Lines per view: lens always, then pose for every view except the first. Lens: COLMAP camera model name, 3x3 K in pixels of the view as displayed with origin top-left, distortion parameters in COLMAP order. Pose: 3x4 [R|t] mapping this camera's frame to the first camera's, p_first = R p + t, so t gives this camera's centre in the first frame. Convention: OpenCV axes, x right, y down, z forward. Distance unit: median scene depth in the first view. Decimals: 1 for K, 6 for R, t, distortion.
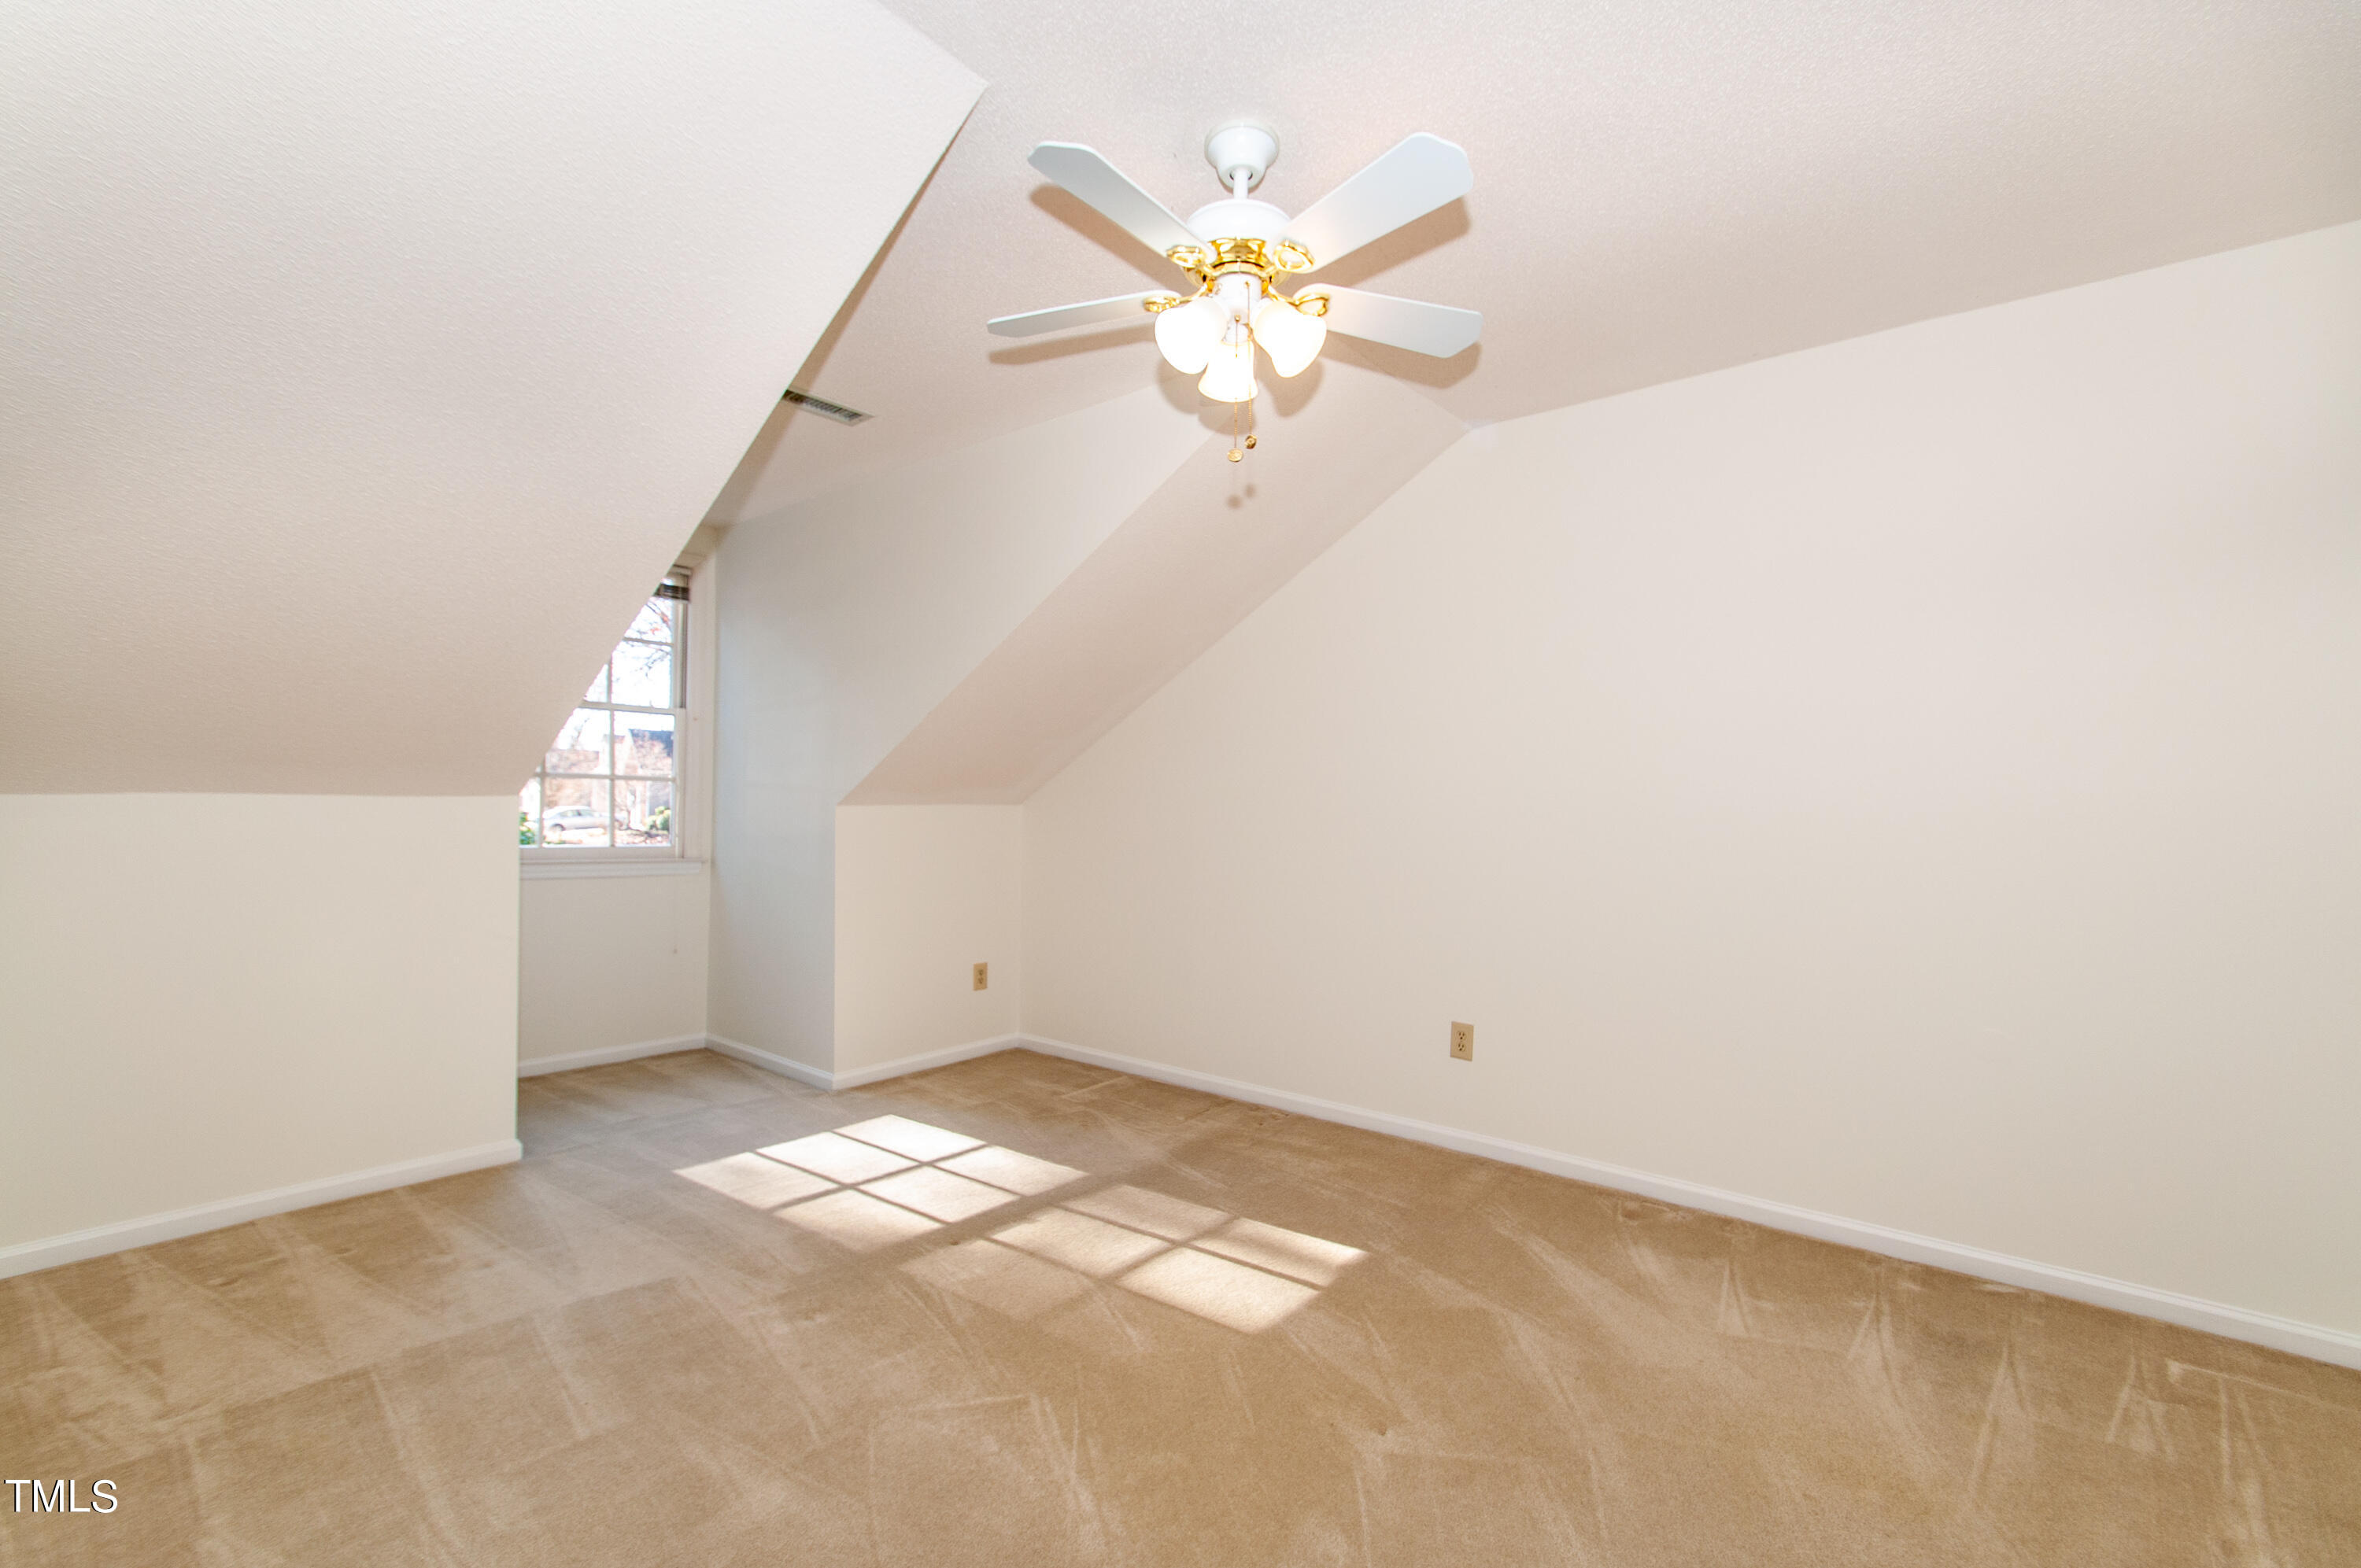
lens RADIAL K [[1065.6, 0, 1167.4], [0, 1065.6, 799.7], [0, 0, 1]] dist [0.014634, -0.002364]
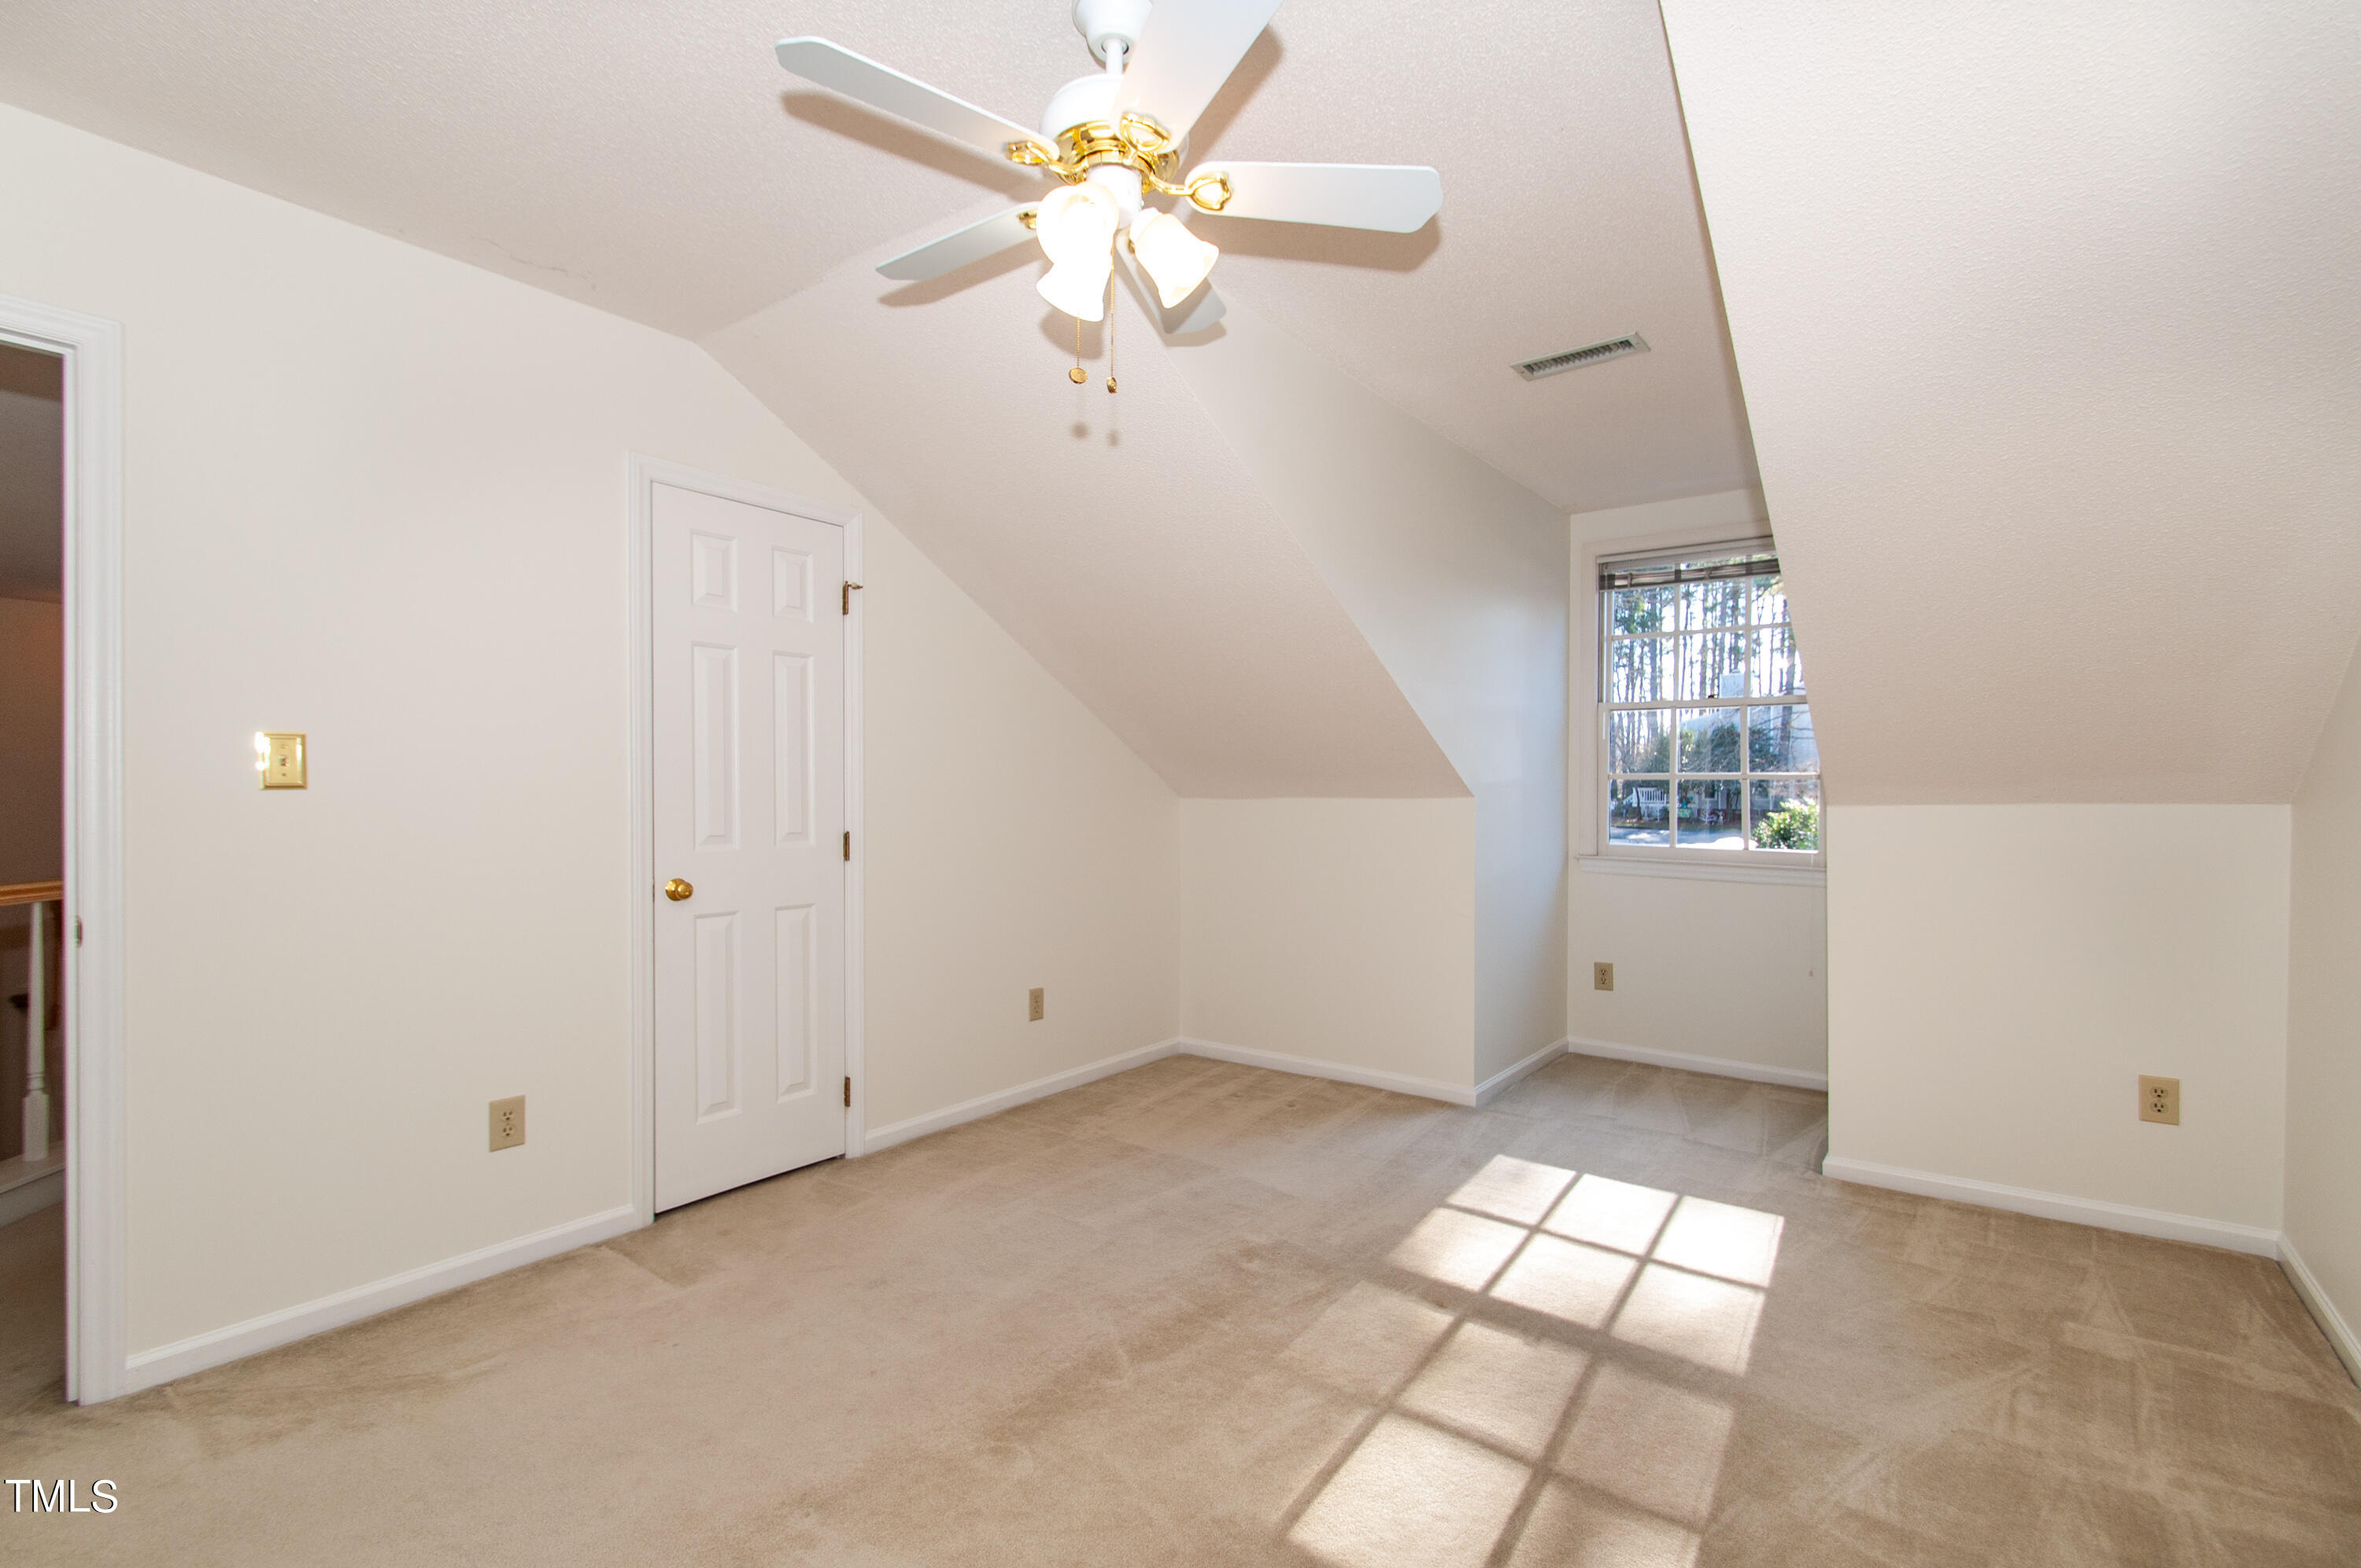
lens RADIAL K [[1065.6, 0, 1167.4], [0, 1065.6, 795.7], [0, 0, 1]] dist [0.014634, -0.002364]
pose [[0.031472, -0.012339, -0.999428, 0.576853], [0.003148, 0.999920, -0.012246, 0.007588], [0.999500, -0.002761, 0.031509, 0.642200]]
